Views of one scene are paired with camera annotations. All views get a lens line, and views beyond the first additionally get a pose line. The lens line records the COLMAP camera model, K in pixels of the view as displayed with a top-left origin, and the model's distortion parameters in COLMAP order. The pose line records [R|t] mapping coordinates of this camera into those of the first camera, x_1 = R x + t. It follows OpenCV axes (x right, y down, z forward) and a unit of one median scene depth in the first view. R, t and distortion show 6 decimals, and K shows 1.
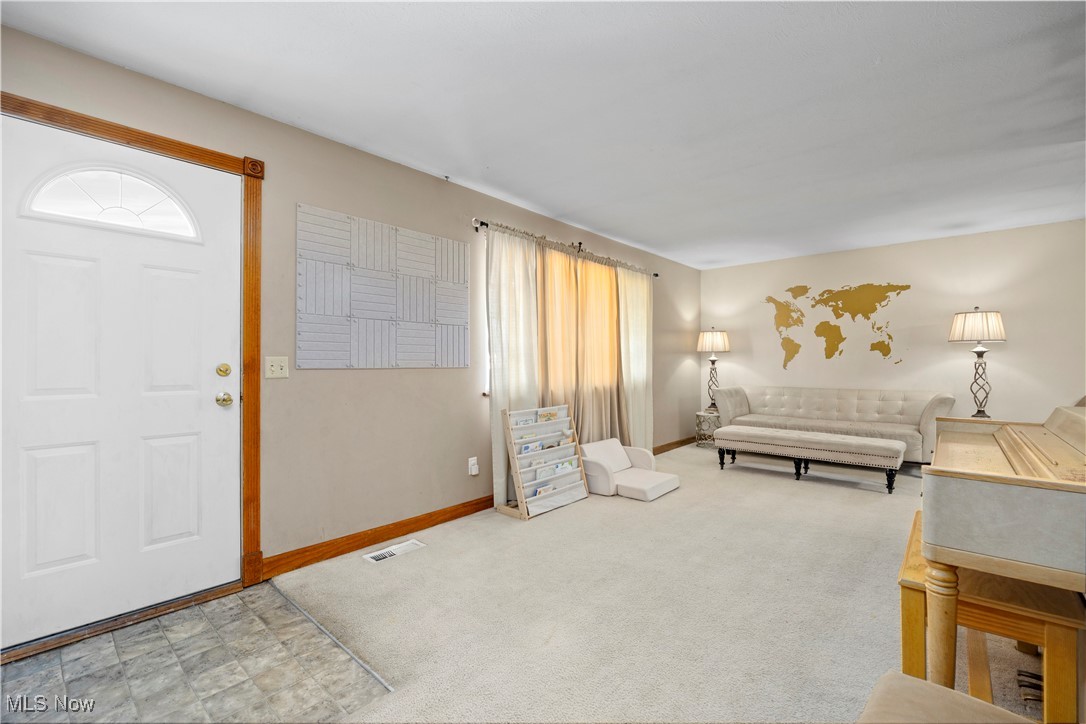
lens RADIAL K [[471.7, 0, 545.3], [0, 471.7, 360.2], [0, 0, 1]] dist [-0.007603, 0.000310]
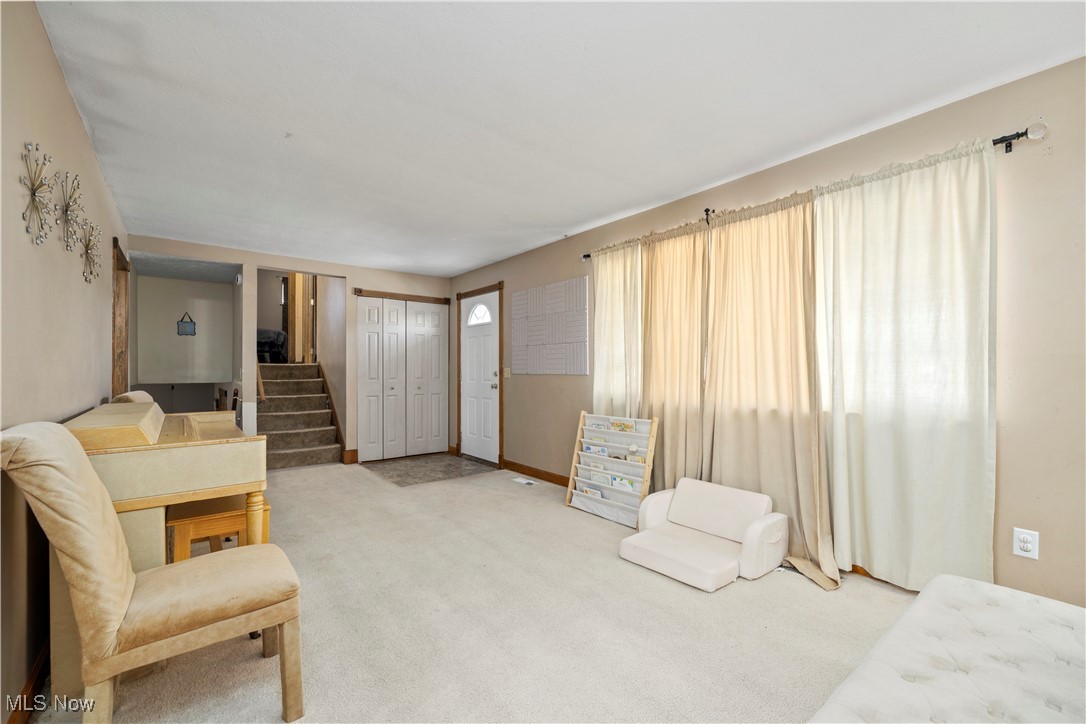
lens RADIAL K [[465.6, 0, 542.7], [0, 465.6, 368.3], [0, 0, 1]] dist [0.006151, 0.000167]
pose [[-0.187323, -0.001853, -0.982297, 1.024533], [0.008514, 0.999958, -0.003510, 0.001093], [0.982261, -0.009020, -0.187299, 1.071498]]
